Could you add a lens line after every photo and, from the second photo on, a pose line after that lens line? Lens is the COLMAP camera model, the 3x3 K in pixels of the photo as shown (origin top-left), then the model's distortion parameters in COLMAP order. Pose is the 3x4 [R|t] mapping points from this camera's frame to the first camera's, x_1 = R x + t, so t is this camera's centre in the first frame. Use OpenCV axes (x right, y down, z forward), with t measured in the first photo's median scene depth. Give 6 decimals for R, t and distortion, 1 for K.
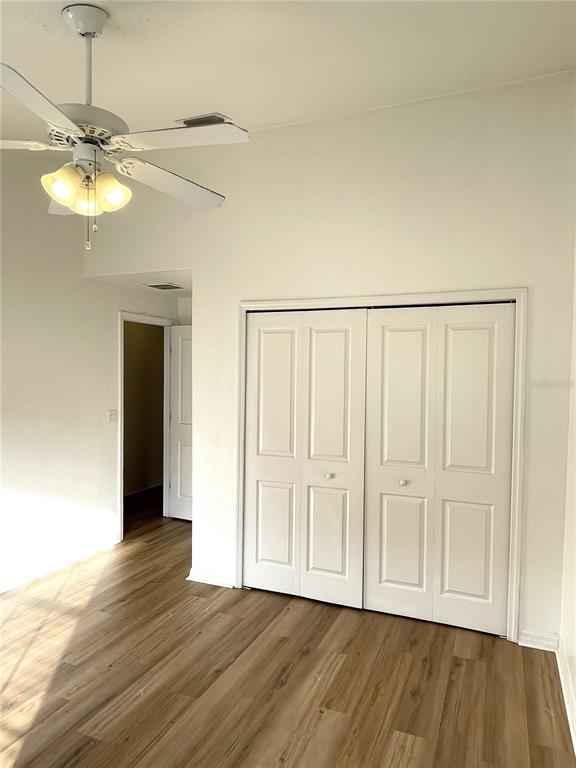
lens RADIAL K [[457.4, 0, 288.0], [0, 457.4, 384.0], [0, 0, 1]] dist [-0.004653, -0.004819]
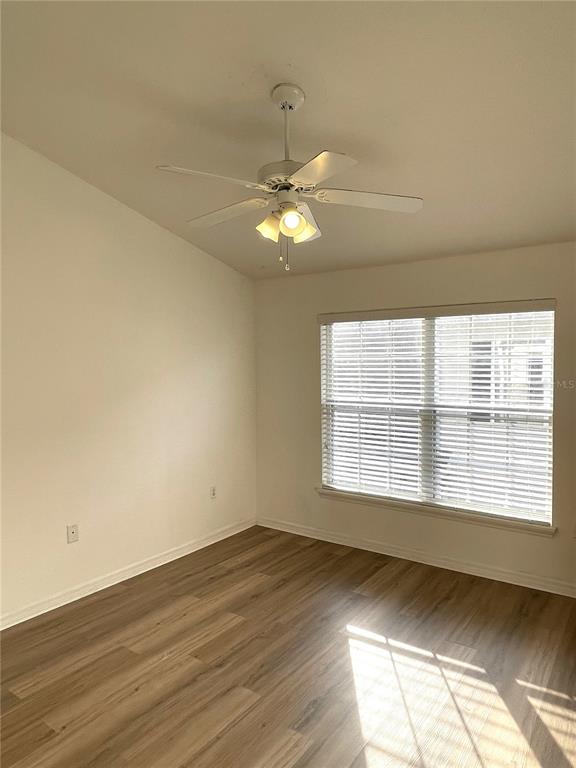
lens RADIAL K [[511.2, 0, 289.9], [0, 511.2, 387.7], [0, 0, 1]] dist [-0.000294, -0.004576]
pose [[-0.970304, -0.025851, 0.240504, -0.405617], [-0.012789, 0.998365, 0.055714, -0.020615], [-0.241551, 0.050984, -0.969048, 1.249909]]
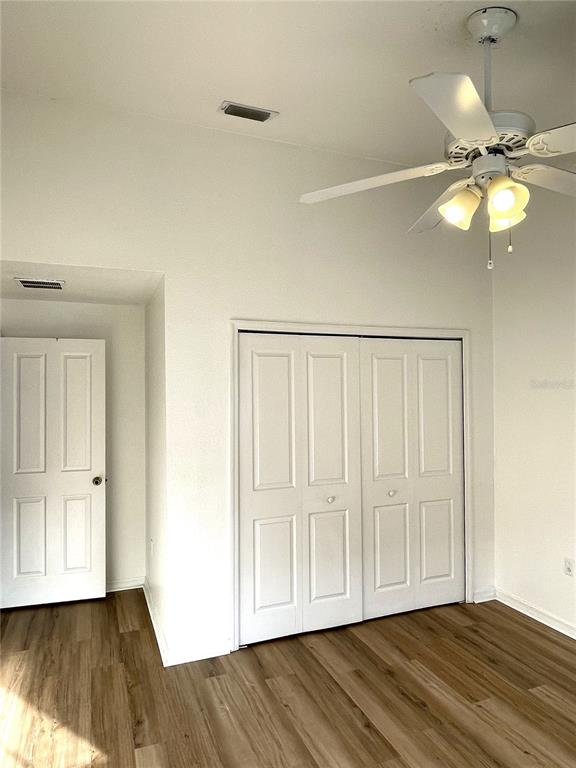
lens RADIAL K [[467.1, 0, 273.6], [0, 467.1, 385.1], [0, 0, 1]] dist [-0.016724, 0.004754]
pose [[0.759461, -0.004731, 0.650536, -0.688328], [0.036936, 0.998674, -0.035857, -0.018984], [-0.649504, 0.051260, 0.758629, 0.295754]]
